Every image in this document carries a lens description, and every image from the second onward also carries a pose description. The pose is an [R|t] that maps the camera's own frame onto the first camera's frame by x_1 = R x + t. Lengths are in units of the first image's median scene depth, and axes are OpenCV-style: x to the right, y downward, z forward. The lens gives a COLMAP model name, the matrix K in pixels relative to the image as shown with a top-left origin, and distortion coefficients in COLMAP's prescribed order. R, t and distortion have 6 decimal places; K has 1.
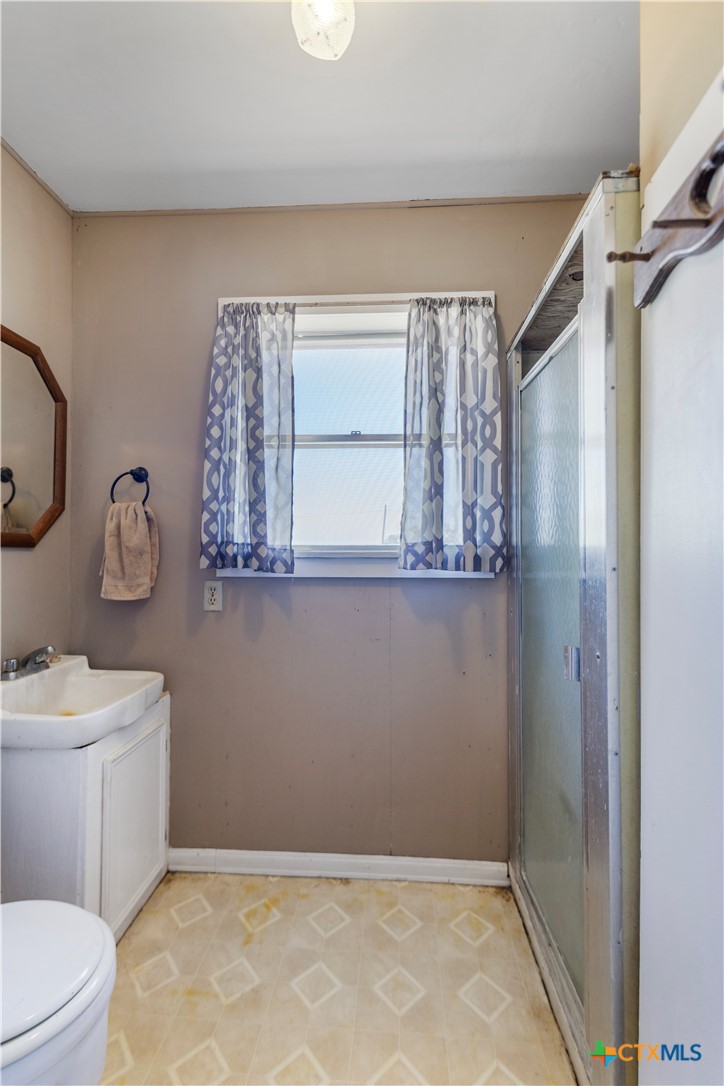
lens RADIAL K [[468.8, 0, 364.5], [0, 468.8, 548.7], [0, 0, 1]] dist [0.000953, -0.001180]
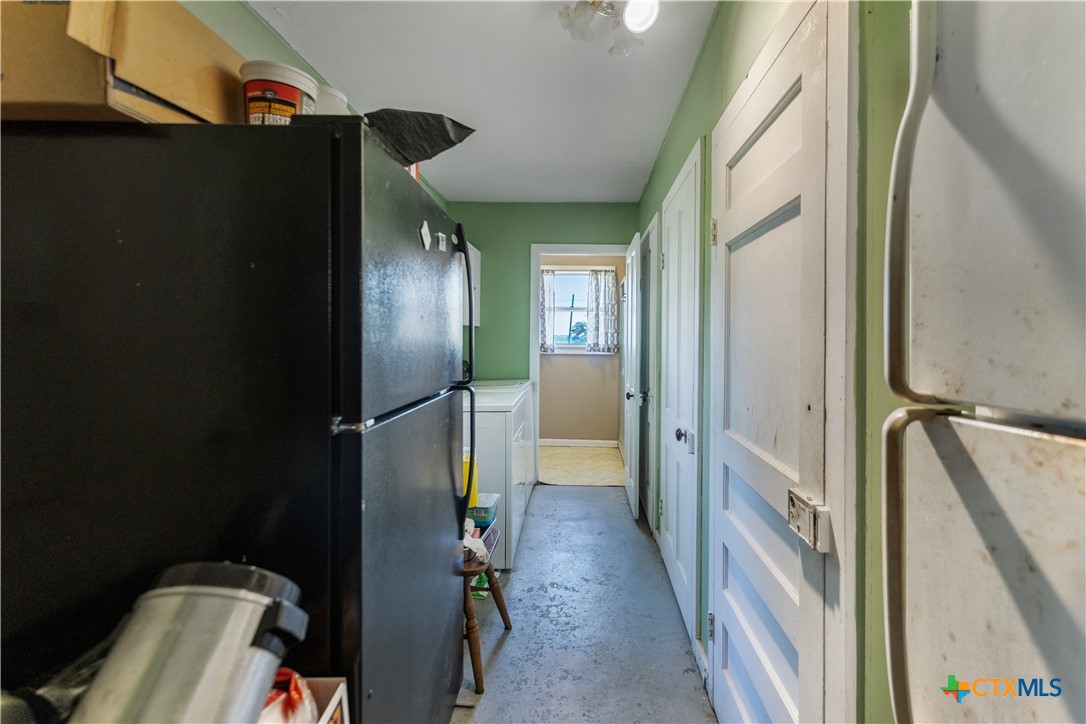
lens RADIAL K [[468.8, 0, 544.6], [0, 468.8, 353.5], [0, 0, 1]] dist [0.000953, -0.001180]
pose [[0.998759, 0.005637, 0.049489, -0.379913], [-0.006707, 0.999747, 0.021491, -0.011722], [-0.049355, -0.021796, 0.998543, -2.299967]]
